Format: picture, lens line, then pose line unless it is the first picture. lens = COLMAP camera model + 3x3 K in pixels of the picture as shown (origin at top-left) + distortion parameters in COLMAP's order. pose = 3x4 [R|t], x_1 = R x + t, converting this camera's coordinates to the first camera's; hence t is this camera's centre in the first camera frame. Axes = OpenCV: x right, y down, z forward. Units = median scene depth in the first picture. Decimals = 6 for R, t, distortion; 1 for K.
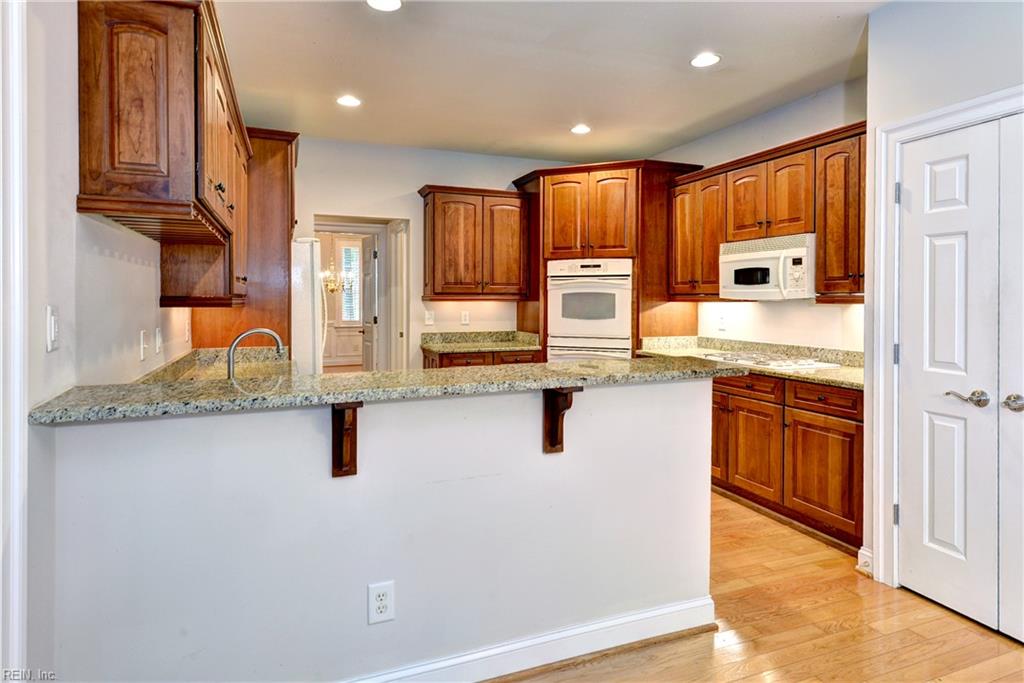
lens RADIAL K [[580.6, 0, 512.7], [0, 580.6, 302.2], [0, 0, 1]] dist [0.008245, 0.000363]
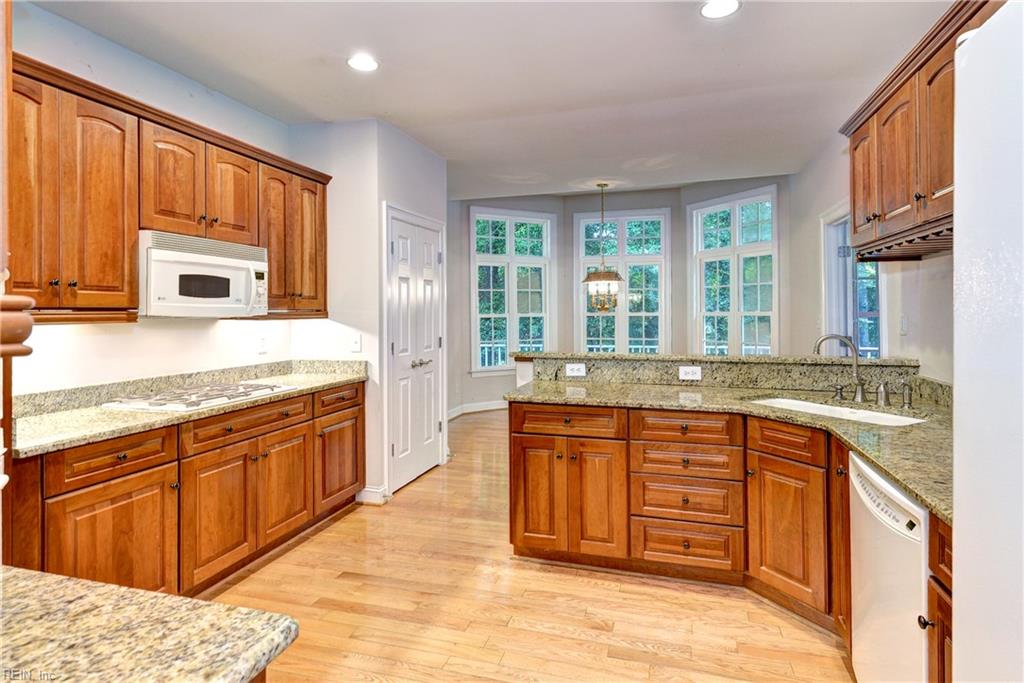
lens RADIAL K [[541.5, 0, 509.9], [0, 541.5, 309.7], [0, 0, 1]] dist [0.001035, -0.000098]
pose [[-0.786257, 0.005930, 0.617871, -0.272279], [0.011609, 0.999919, 0.005176, -0.010793], [-0.617790, 0.011243, -0.786263, 1.059113]]
